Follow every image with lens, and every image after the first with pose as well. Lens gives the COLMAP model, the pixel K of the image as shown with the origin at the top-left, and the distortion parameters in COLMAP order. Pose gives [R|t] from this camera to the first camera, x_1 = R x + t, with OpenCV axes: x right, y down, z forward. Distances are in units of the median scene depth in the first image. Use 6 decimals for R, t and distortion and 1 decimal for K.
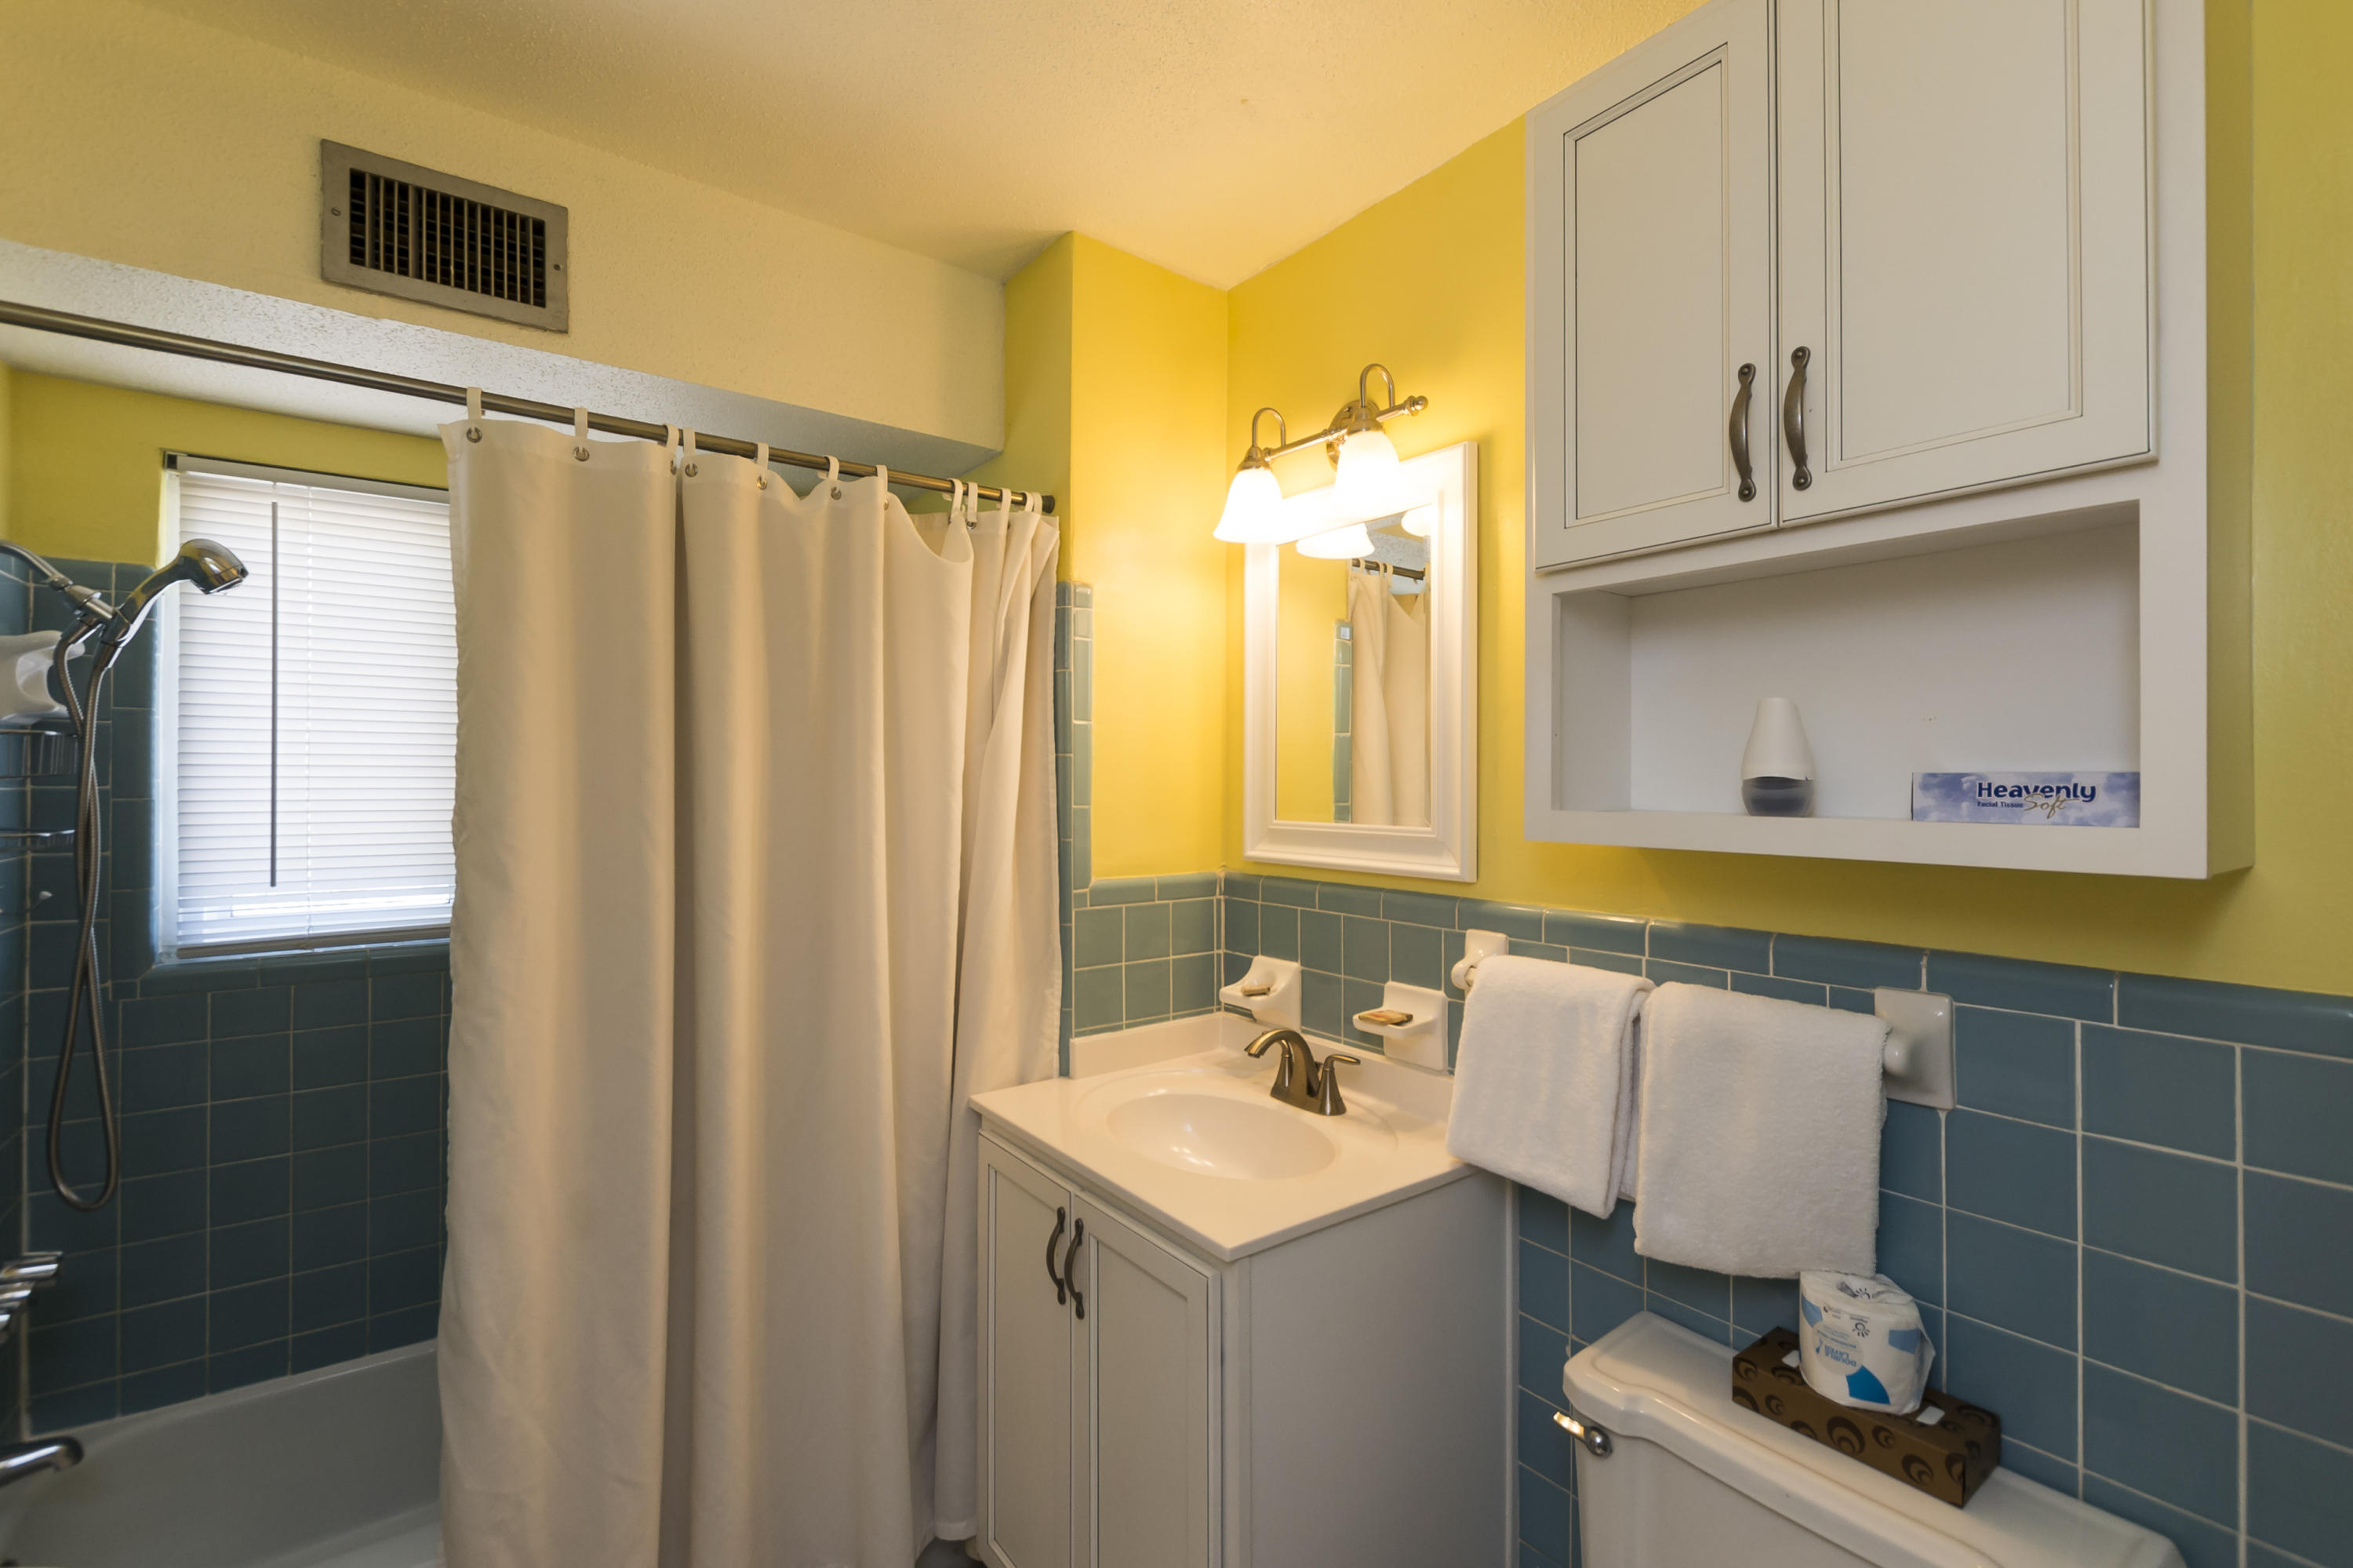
lens RADIAL K [[1033.5, 0, 1174.8], [0, 1033.5, 776.0], [0, 0, 1]] dist [0.008039, -0.000136]
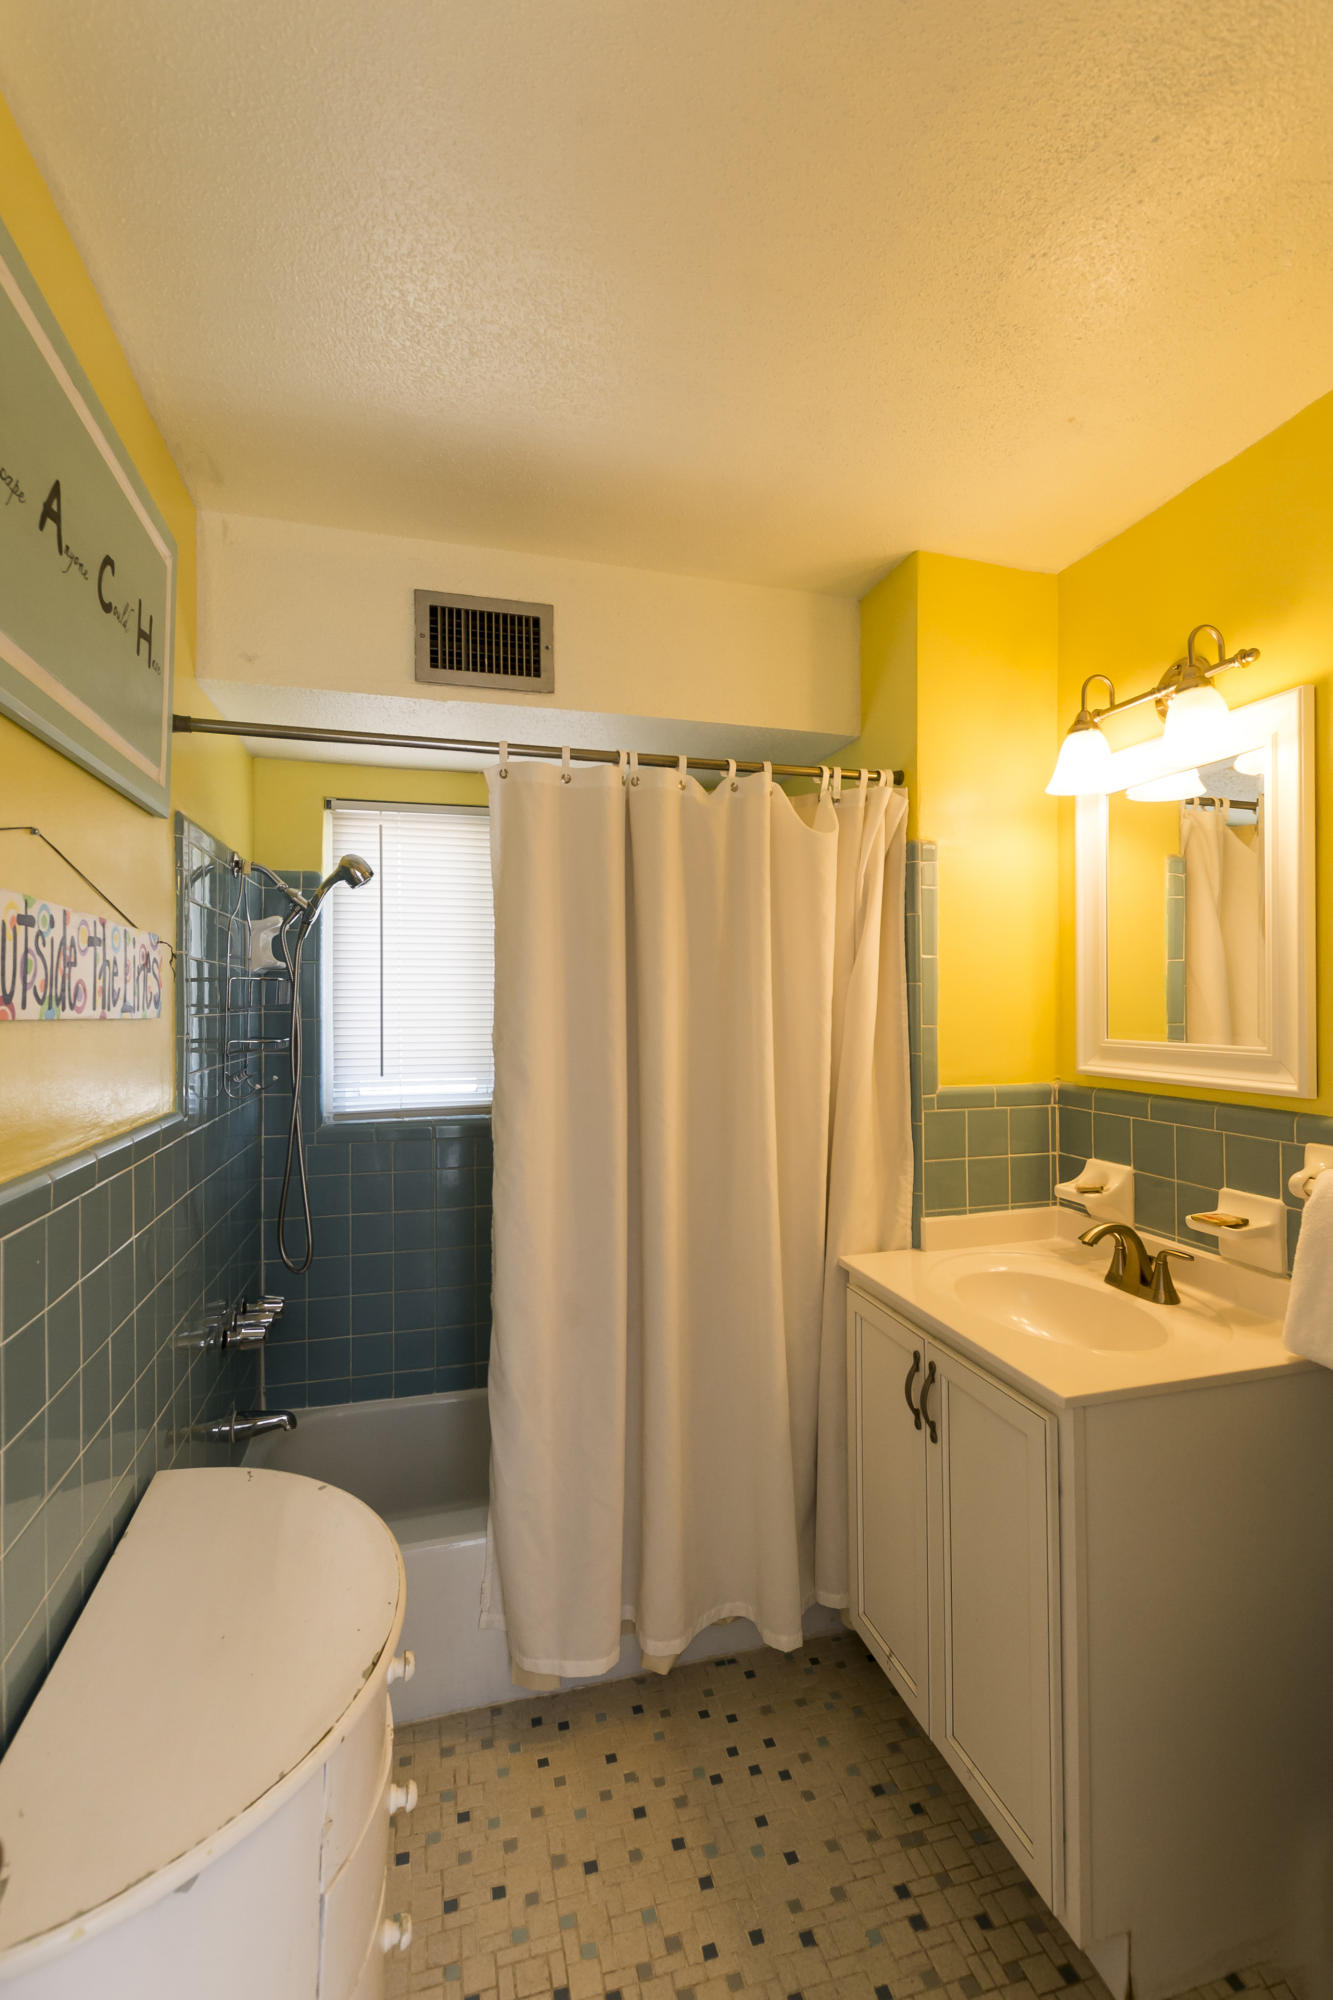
lens RADIAL K [[878.4, 0, 682.7], [0, 878.4, 995.7], [0, 0, 1]] dist [0.008039, -0.000136]
pose [[0.936811, -0.008372, -0.349736, -0.000477], [0.007195, 0.999963, -0.004665, -0.003580], [0.349762, 0.001854, 0.936837, -0.069112]]
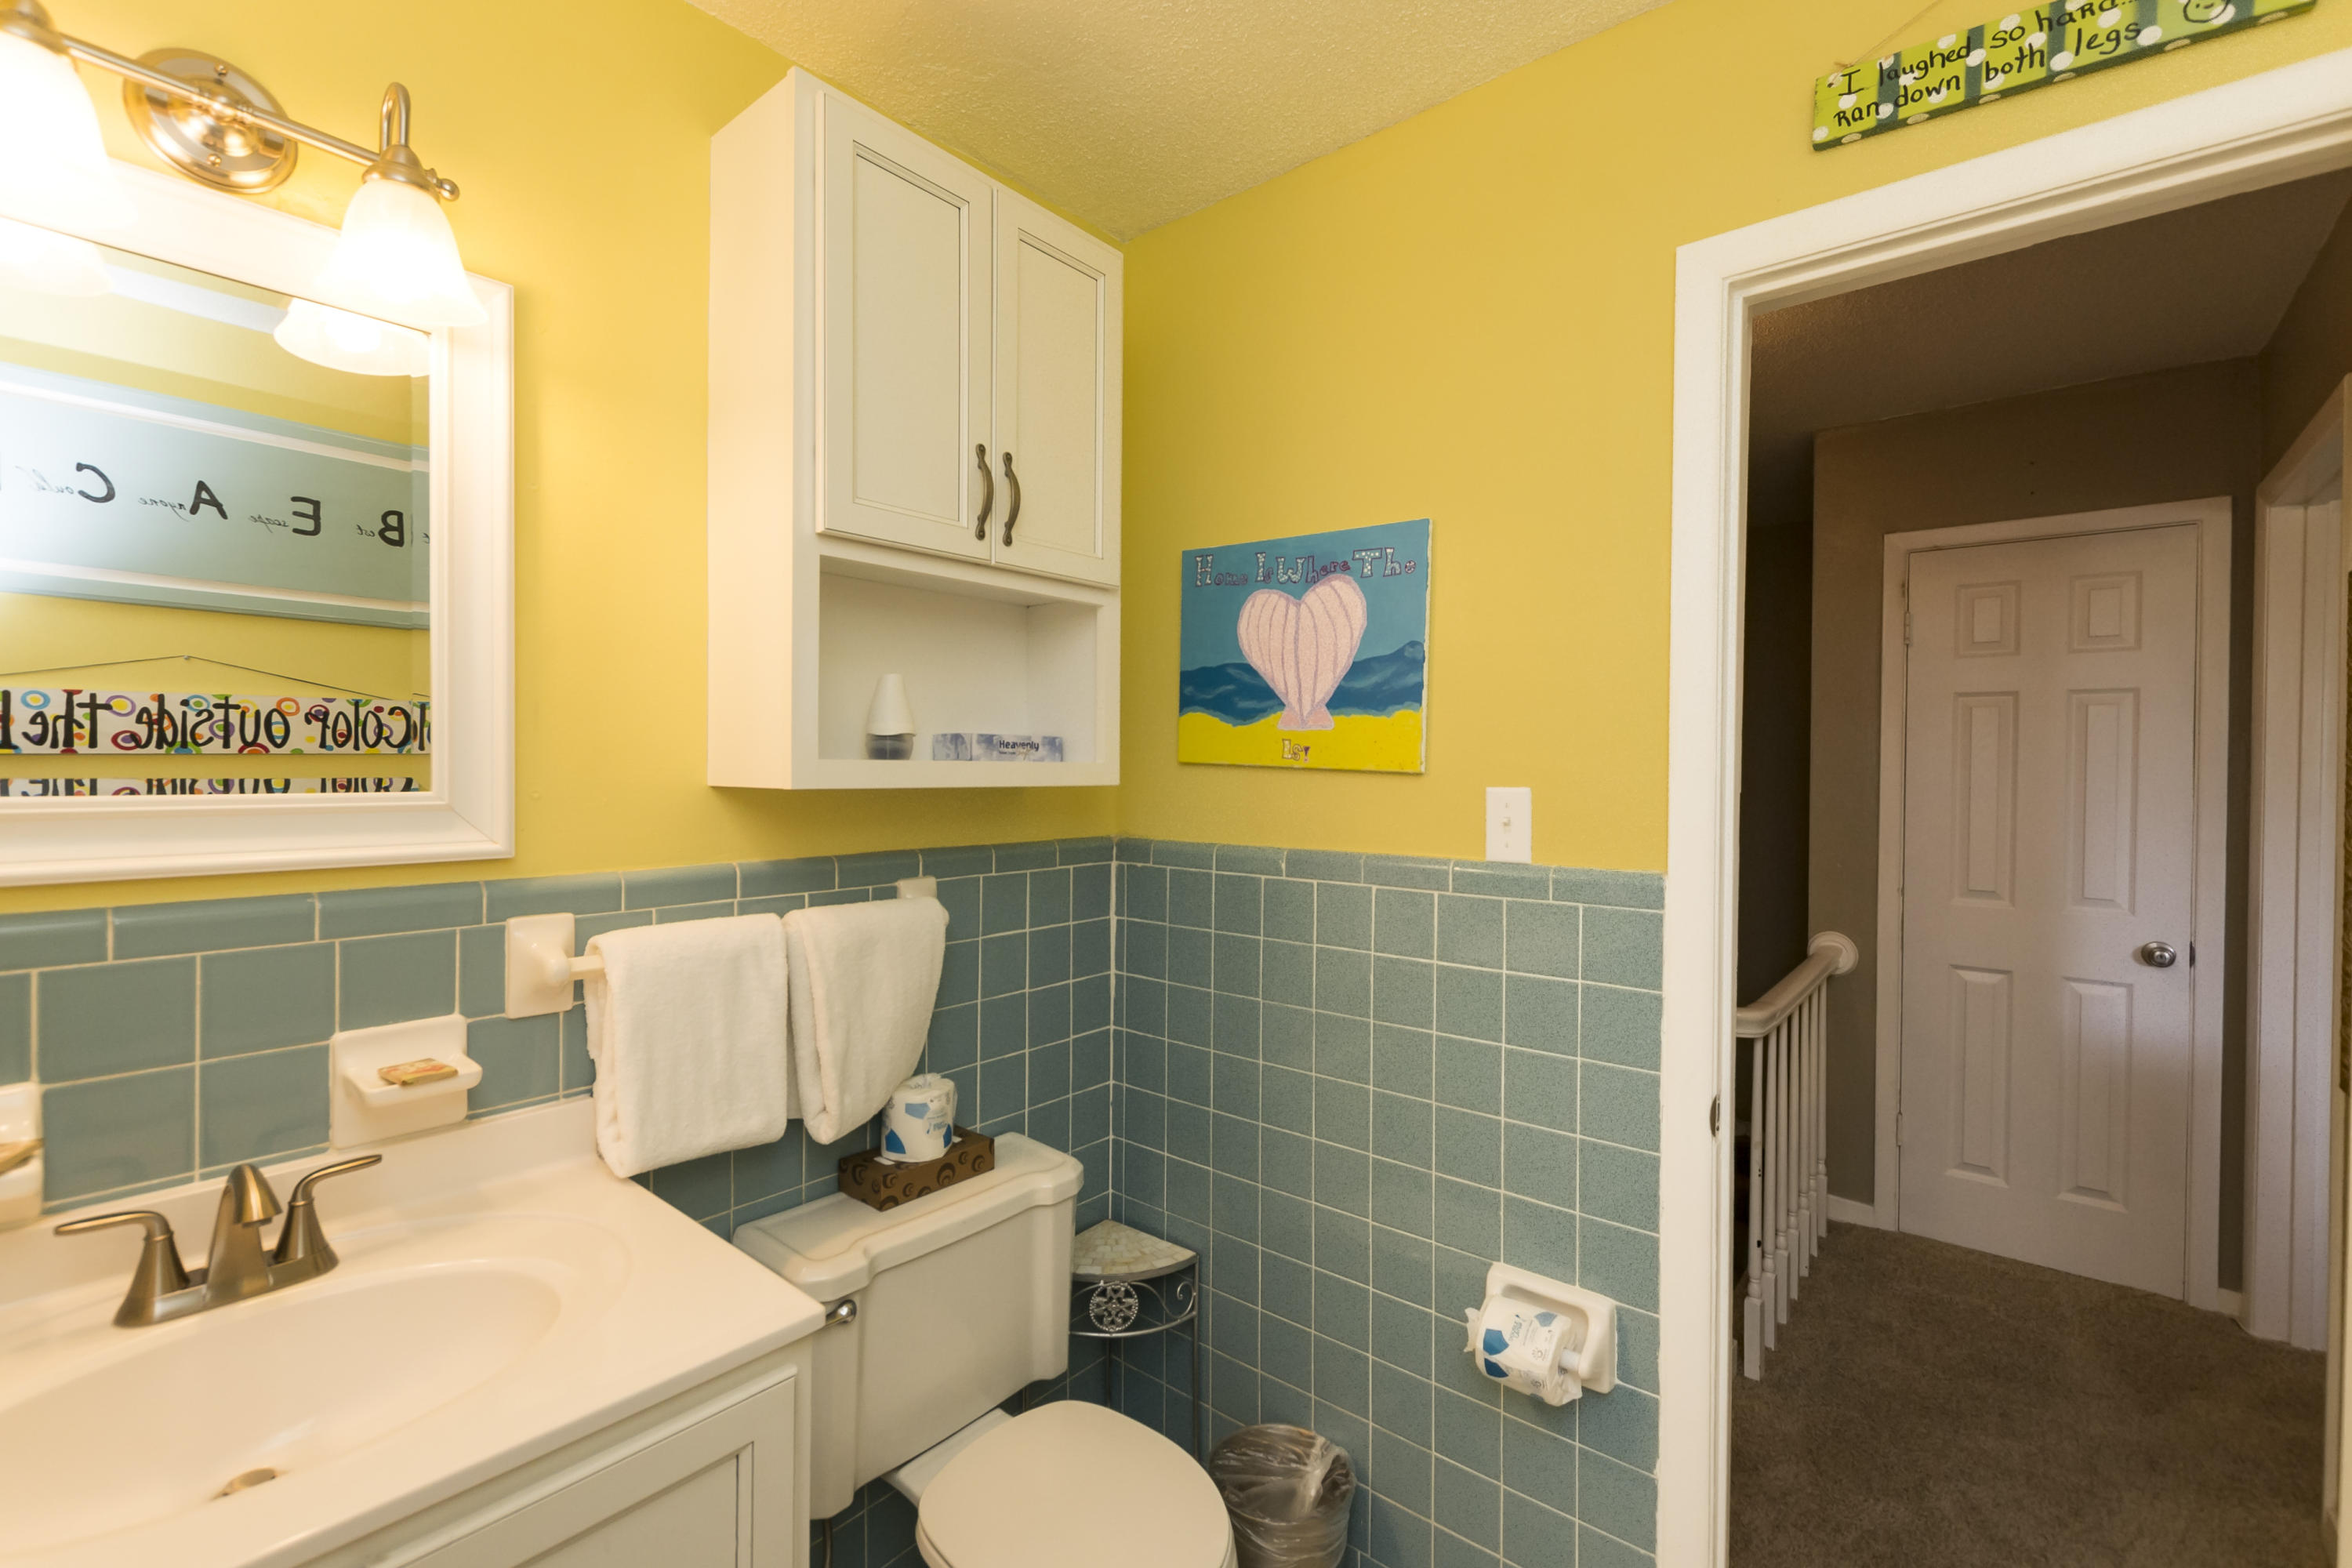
lens RADIAL K [[1033.1, 0, 1174.3], [0, 1033.1, 776.0], [0, 0, 1]] dist [0.008039, -0.000136]
pose [[-0.233813, -0.012987, 0.972195, -0.531317], [-0.008557, 0.999900, 0.011299, 0.024682], [-0.972244, -0.005677, -0.233901, 0.628965]]
